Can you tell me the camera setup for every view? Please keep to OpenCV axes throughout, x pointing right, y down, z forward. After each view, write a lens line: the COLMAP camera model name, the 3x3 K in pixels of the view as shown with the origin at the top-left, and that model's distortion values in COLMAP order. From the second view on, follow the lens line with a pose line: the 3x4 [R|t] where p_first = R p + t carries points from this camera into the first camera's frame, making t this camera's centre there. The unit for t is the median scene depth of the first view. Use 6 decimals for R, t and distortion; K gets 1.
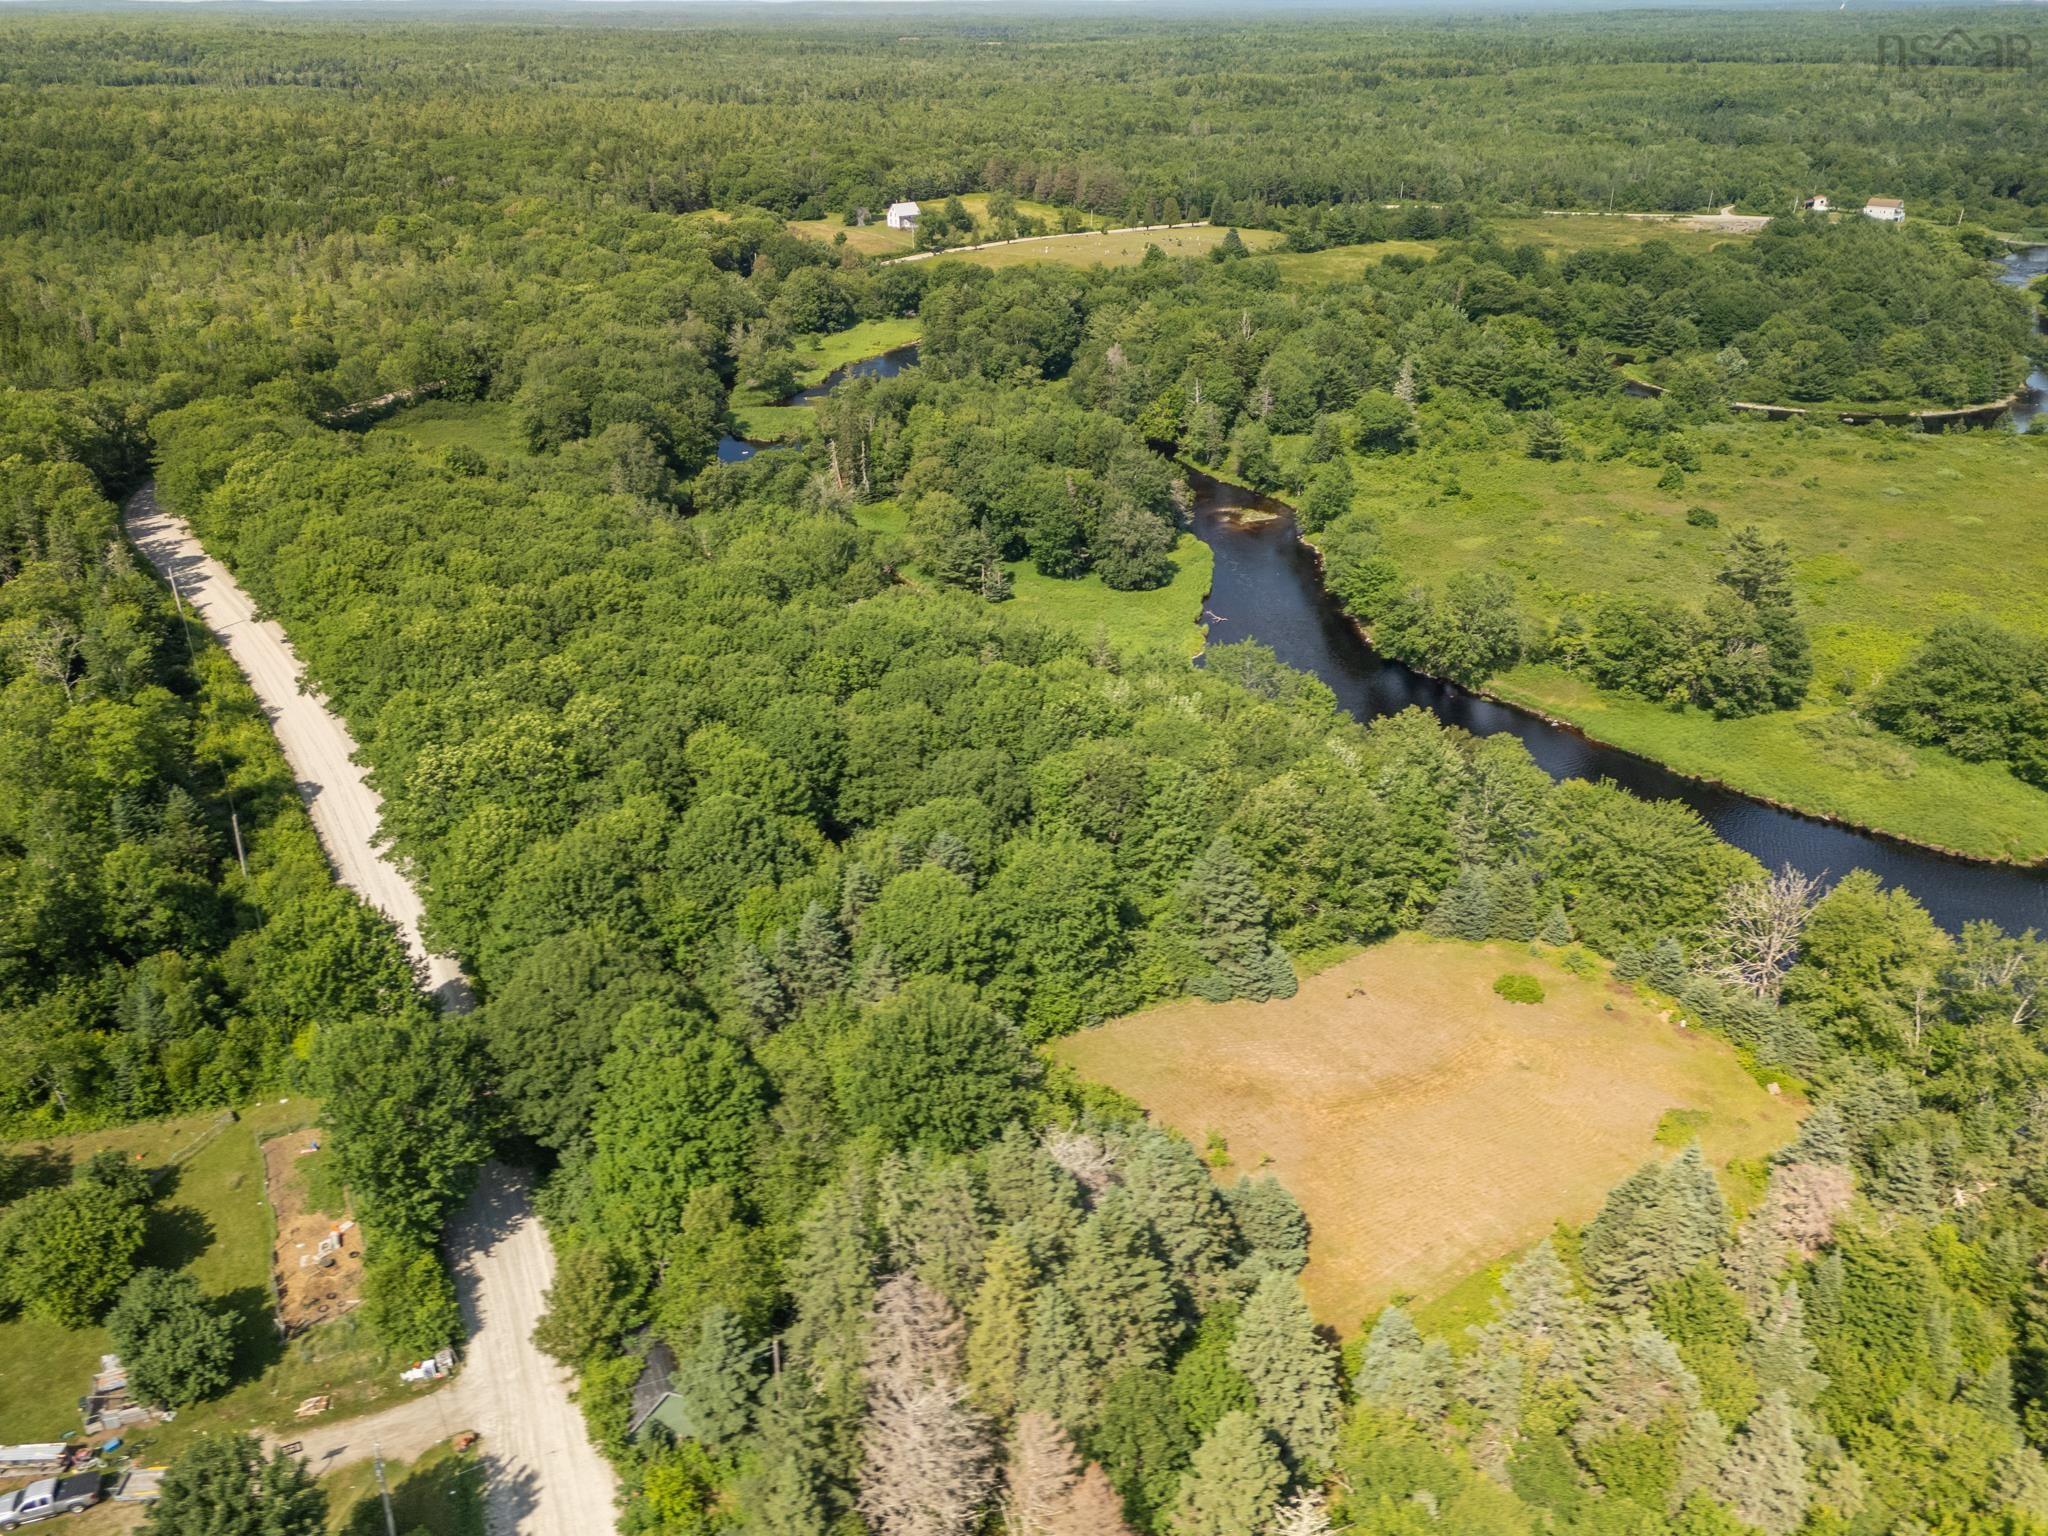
lens RADIAL K [[1533.9, 0, 1015.2], [0, 1533.9, 766.6], [0, 0, 1]] dist [0.072595, -0.058649]
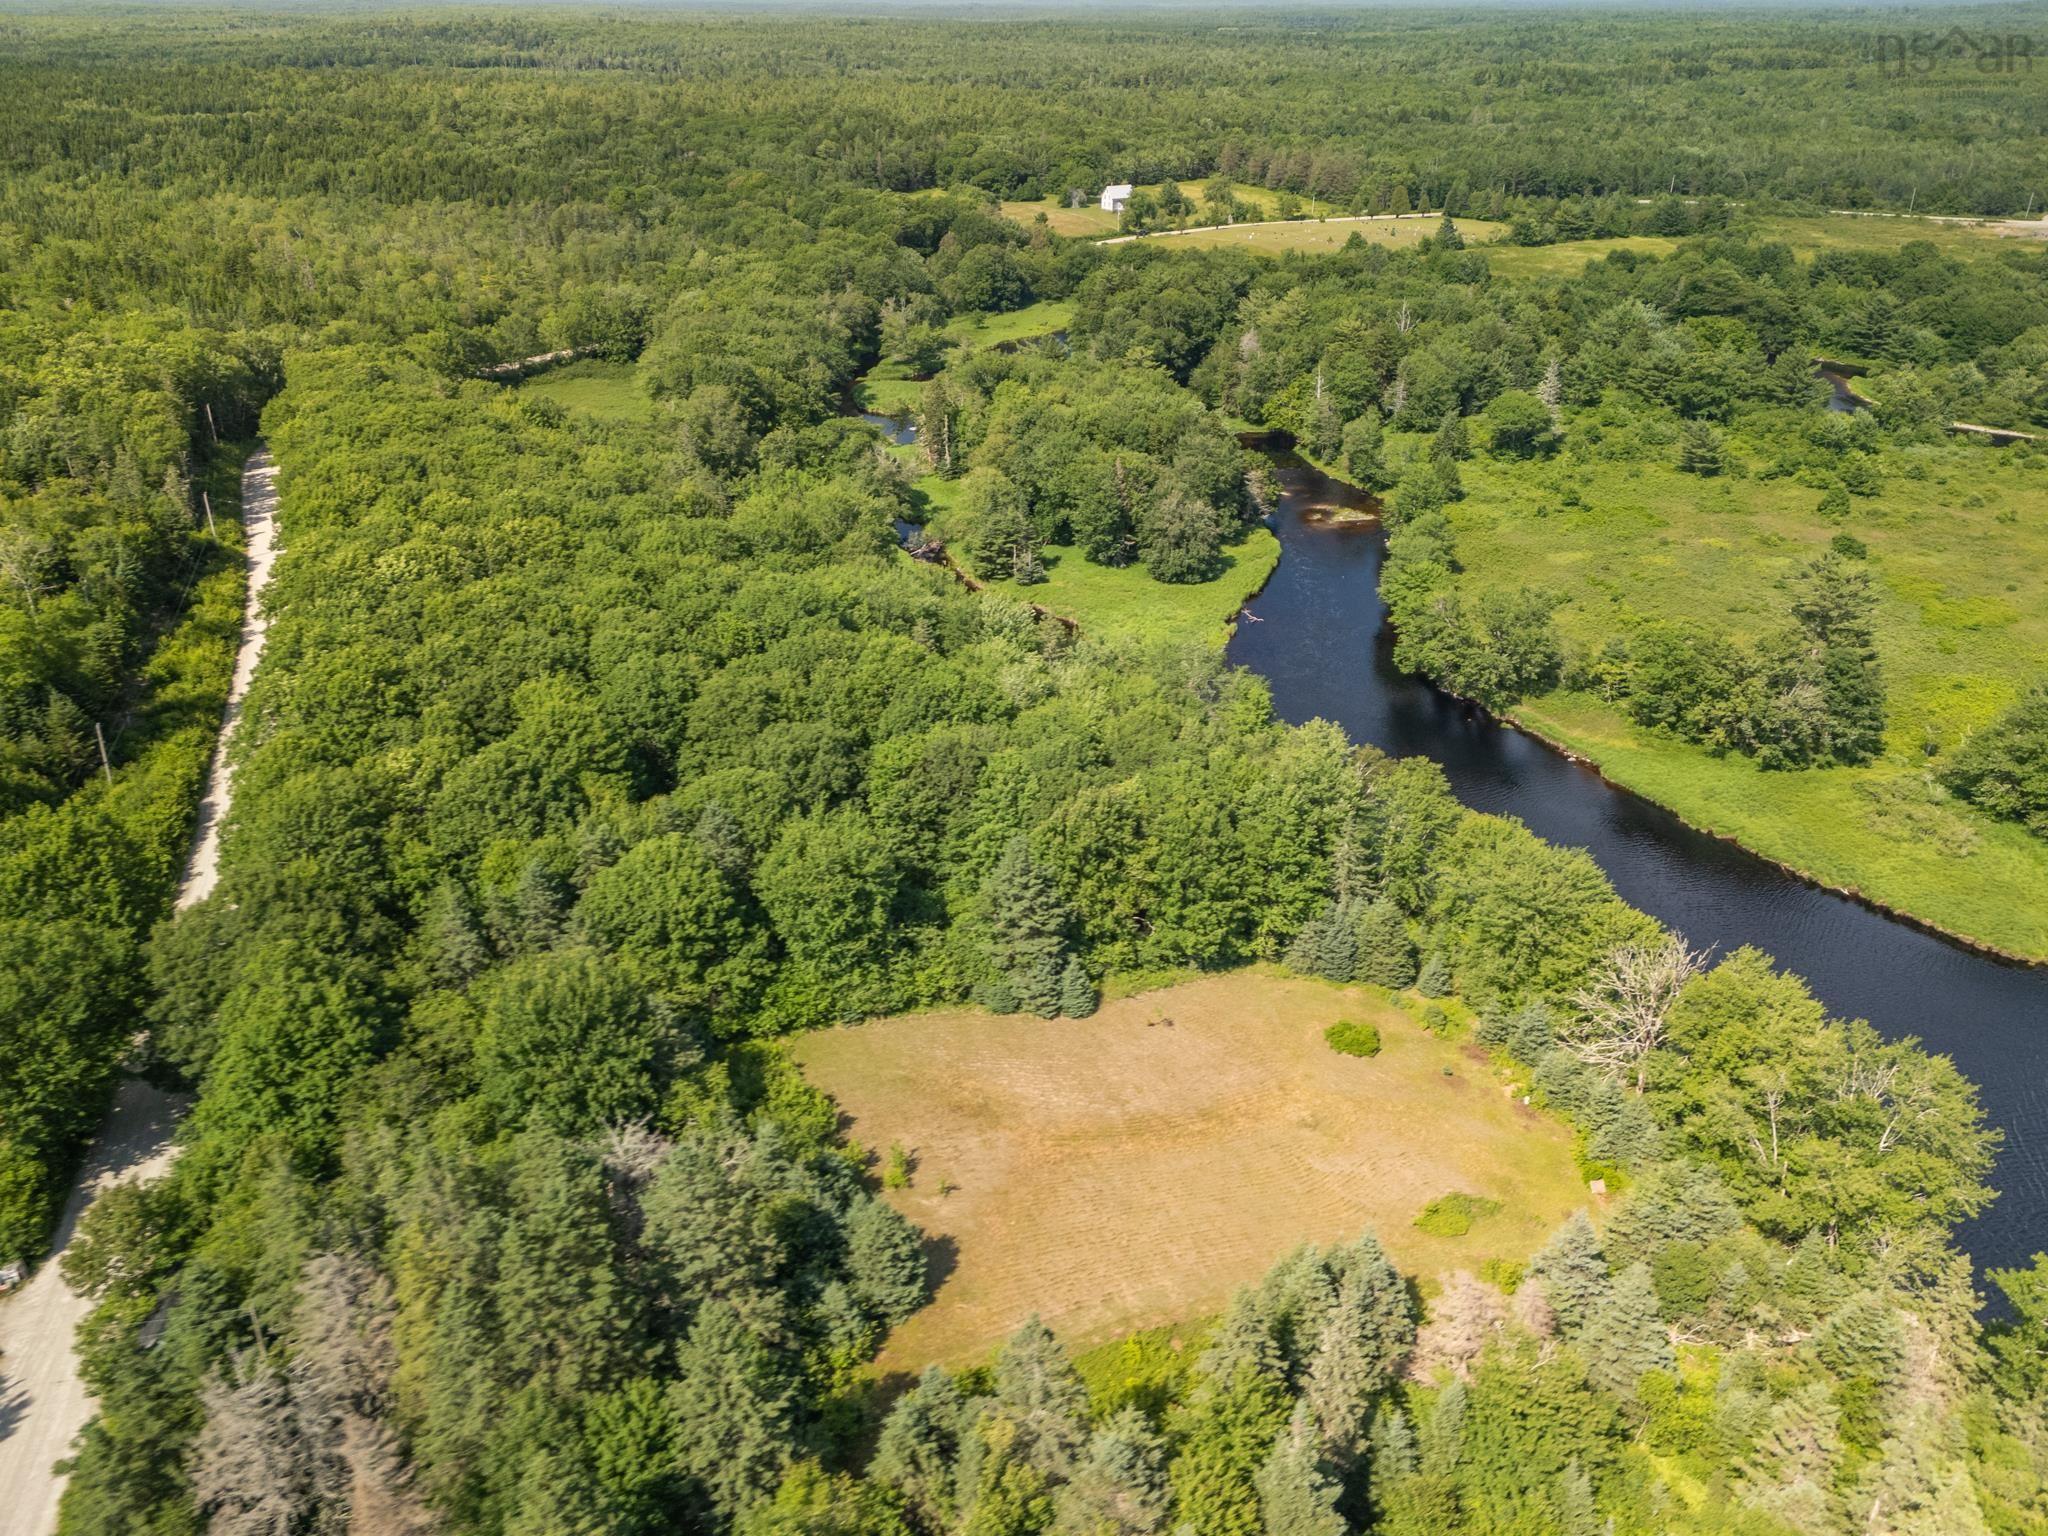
lens RADIAL K [[1533.9, 0, 1015.5], [0, 1533.9, 771.3], [0, 0, 1]] dist [0.072595, -0.058649]
pose [[0.980784, 0.090182, -0.173006, 0.151112], [-0.089119, 0.995924, 0.013914, -0.003240], [0.173555, 0.001772, 0.984823, 0.046812]]
